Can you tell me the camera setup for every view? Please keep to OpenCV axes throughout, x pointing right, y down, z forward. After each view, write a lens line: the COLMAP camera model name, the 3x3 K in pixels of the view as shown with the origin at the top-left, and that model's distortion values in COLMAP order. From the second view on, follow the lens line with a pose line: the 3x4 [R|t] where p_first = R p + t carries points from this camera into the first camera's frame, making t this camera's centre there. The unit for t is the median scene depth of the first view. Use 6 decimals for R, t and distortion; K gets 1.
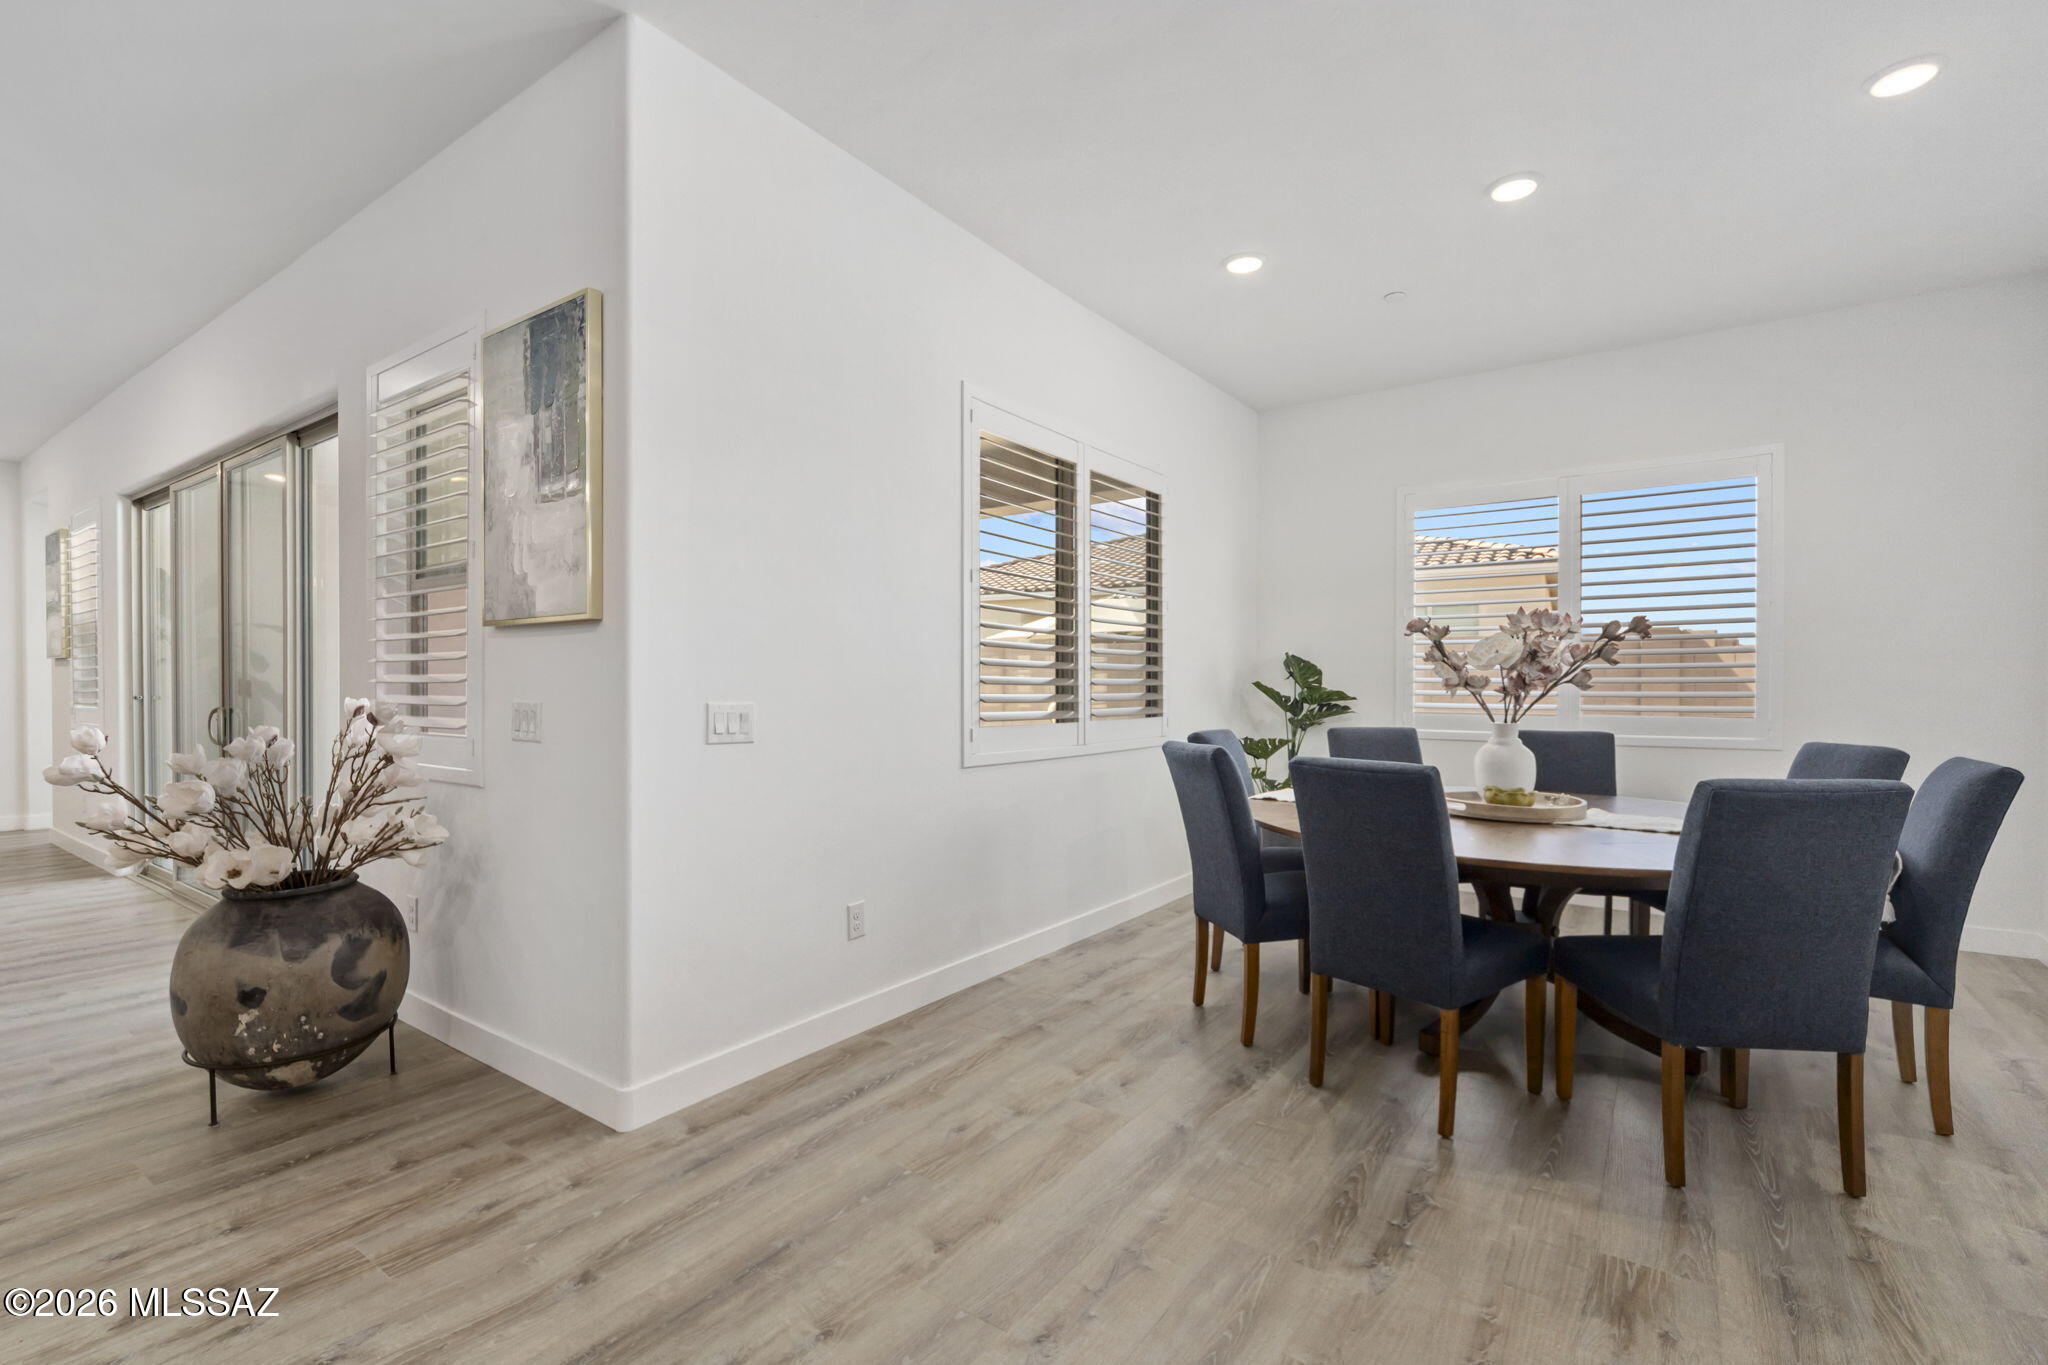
lens RADIAL K [[896.9, 0, 1017.0], [0, 896.9, 695.6], [0, 0, 1]] dist [-0.000430, 0.000219]
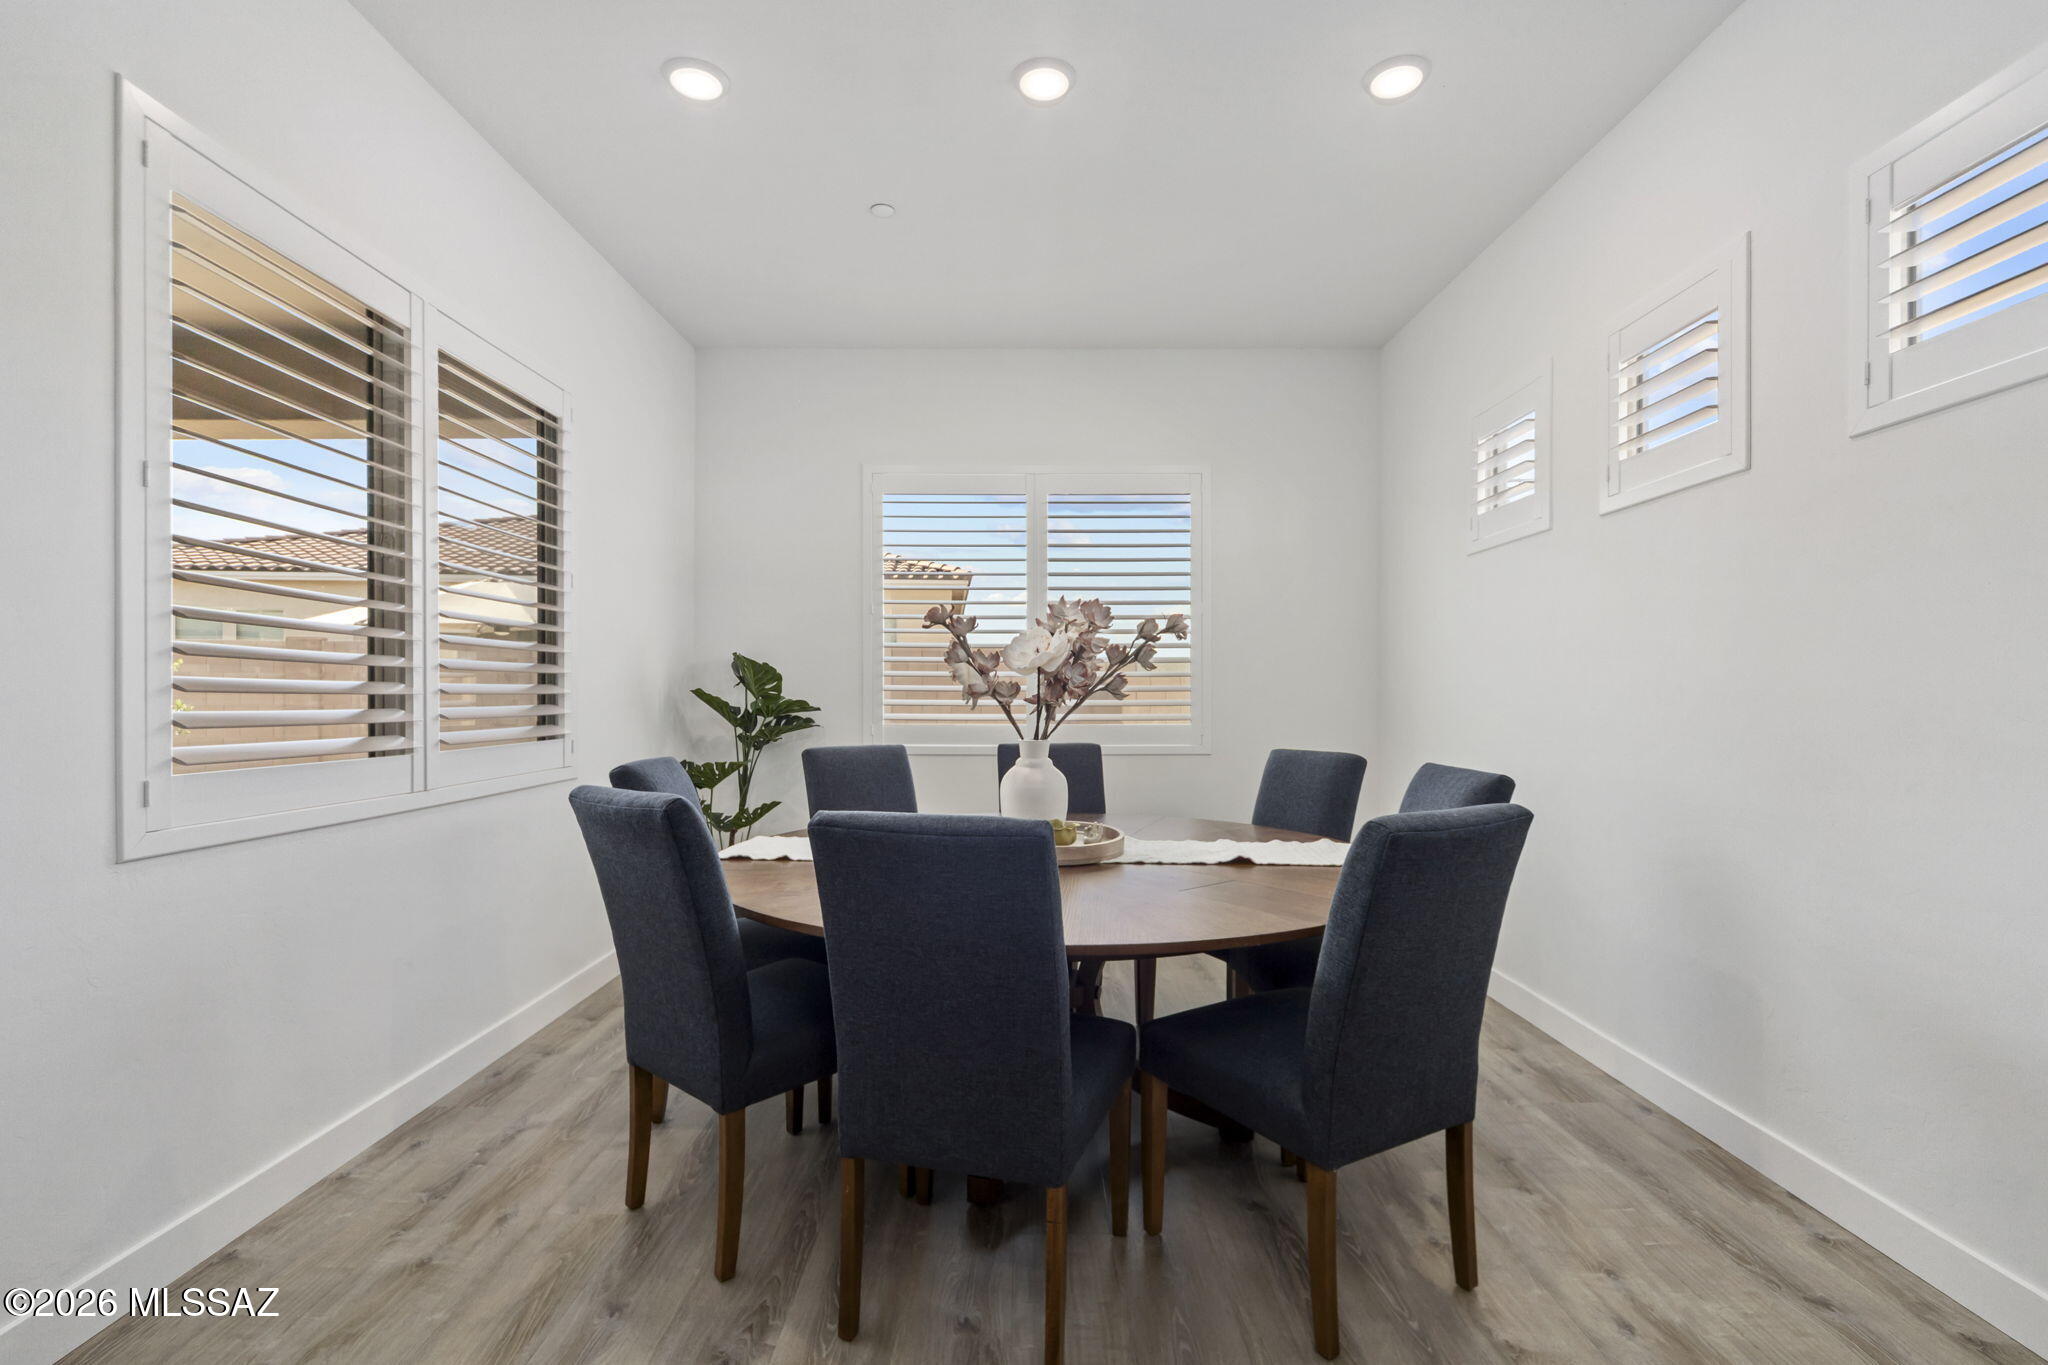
lens RADIAL K [[896.9, 0, 1017.0], [0, 896.9, 695.6], [0, 0, 1]] dist [-0.000430, 0.000219]
pose [[0.805988, -0.002417, 0.591927, 0.040467], [0.007820, 0.999948, -0.006566, -0.003388], [-0.591880, 0.009921, 0.805965, 0.284004]]
